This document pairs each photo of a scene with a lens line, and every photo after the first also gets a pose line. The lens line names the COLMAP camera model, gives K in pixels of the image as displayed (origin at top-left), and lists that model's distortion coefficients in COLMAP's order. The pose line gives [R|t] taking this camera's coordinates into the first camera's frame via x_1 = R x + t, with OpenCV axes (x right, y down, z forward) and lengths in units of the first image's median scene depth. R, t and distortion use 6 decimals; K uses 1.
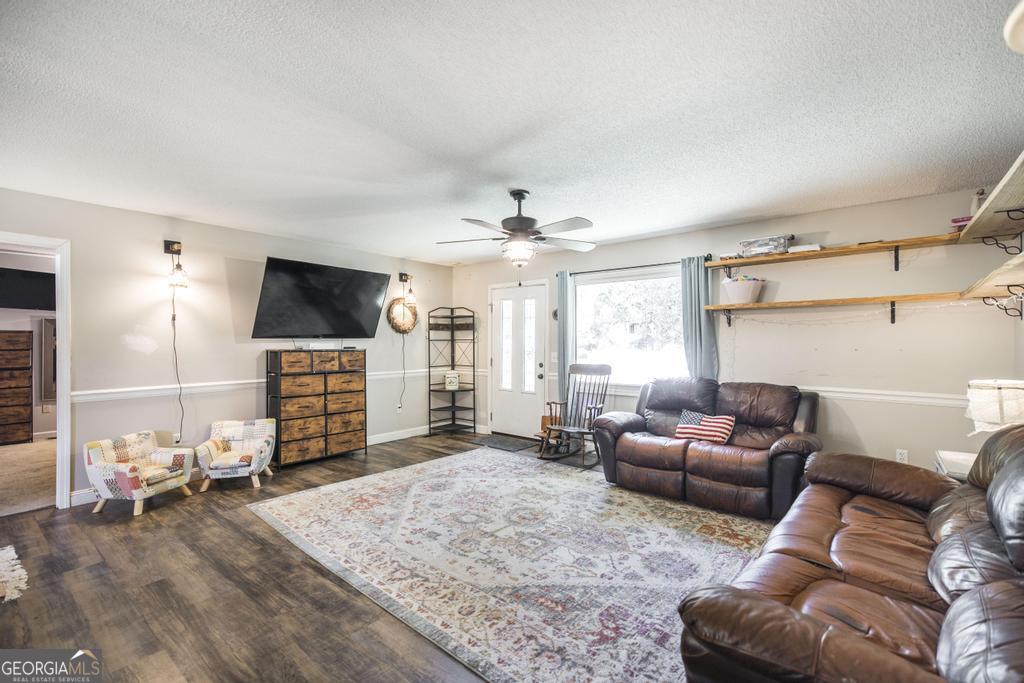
lens RADIAL K [[451.8, 0, 516.1], [0, 451.8, 342.8], [0, 0, 1]] dist [0.007531, 0.000285]
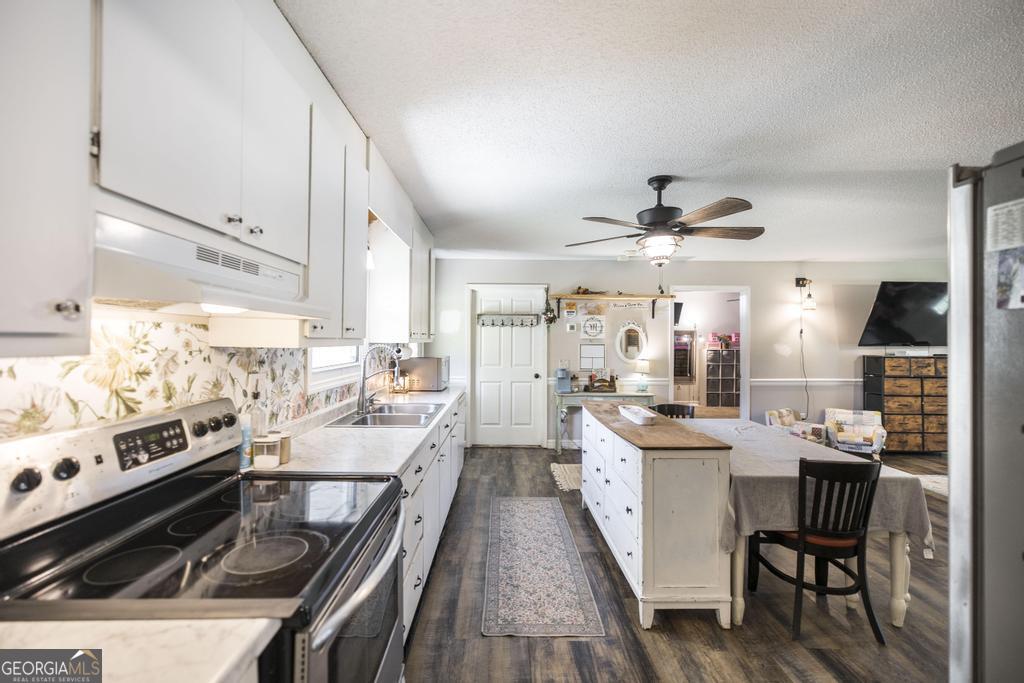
lens RADIAL K [[436.6, 0, 505.2], [0, 436.6, 337.0], [0, 0, 1]] dist [0.000352, -0.000121]
pose [[0.632401, -0.000823, -0.774640, -0.289965], [-0.007853, 0.999941, -0.007474, -0.021543], [0.774601, 0.010810, 0.632358, -0.611407]]
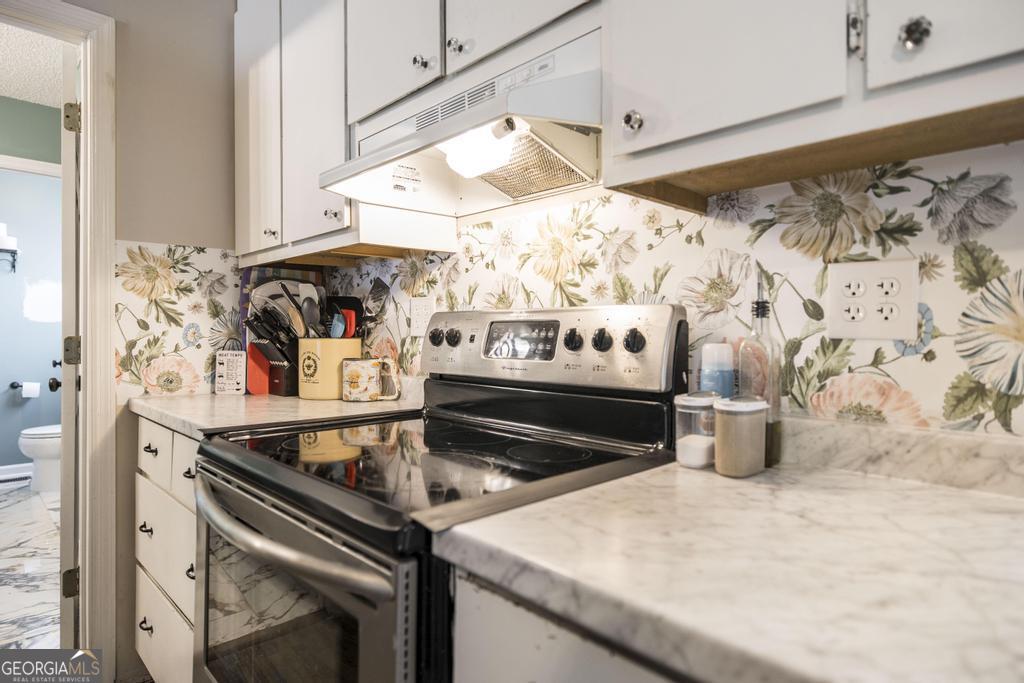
lens RADIAL K [[576.0, 0, 516.5], [0, 576.0, 336.3], [0, 0, 1]] dist [0.001430, 0.000678]
pose [[-0.992883, -0.000779, 0.119094, -0.701123], [0.000193, 0.999967, 0.008151, 0.043761], [-0.119096, 0.008116, -0.992850, -0.274509]]
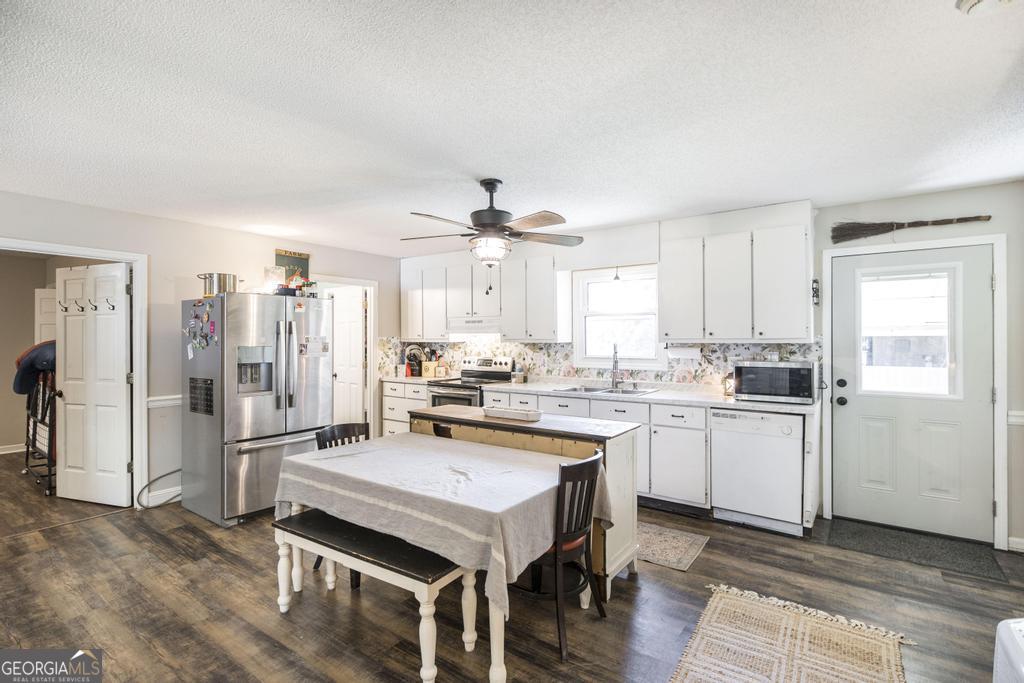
lens RADIAL K [[478.7, 0, 519.7], [0, 478.7, 339.9], [0, 0, 1]] dist [-0.003058, -0.000141]
pose [[-0.997962, 0.001538, -0.063786, -0.676125], [0.001226, 0.999987, 0.004933, -0.026826], [0.063793, 0.004845, -0.997951, 0.821515]]
